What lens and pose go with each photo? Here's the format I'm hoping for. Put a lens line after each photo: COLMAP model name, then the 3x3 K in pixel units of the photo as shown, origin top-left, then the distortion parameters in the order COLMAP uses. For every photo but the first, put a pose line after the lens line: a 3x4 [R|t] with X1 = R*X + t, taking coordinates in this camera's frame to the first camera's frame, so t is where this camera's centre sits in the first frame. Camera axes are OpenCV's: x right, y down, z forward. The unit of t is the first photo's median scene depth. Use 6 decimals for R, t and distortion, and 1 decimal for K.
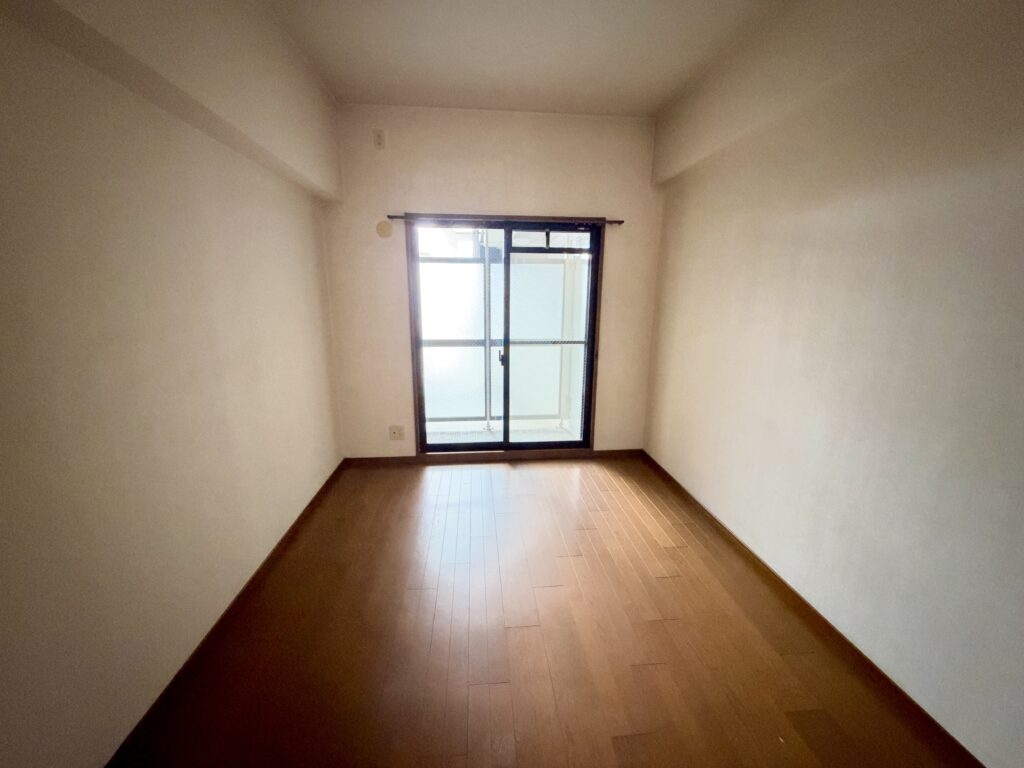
lens RADIAL K [[413.1, 0, 506.6], [0, 413.1, 384.2], [0, 0, 1]] dist [0.008777, -0.000790]
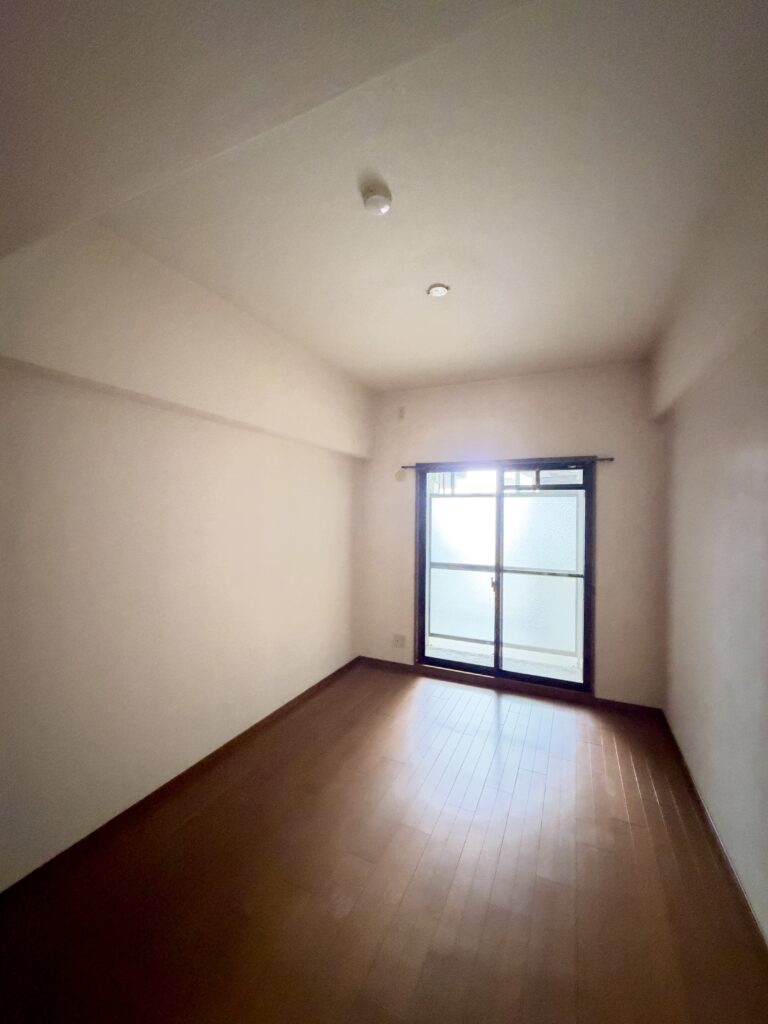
lens RADIAL K [[413.1, 0, 385.2], [0, 413.1, 513.3], [0, 0, 1]] dist [0.008777, -0.000790]
pose [[0.864373, 0.004067, -0.502834, 0.282418], [-0.118516, 0.973445, -0.195855, 0.000465], [0.488685, 0.228886, 0.841902, -0.082170]]
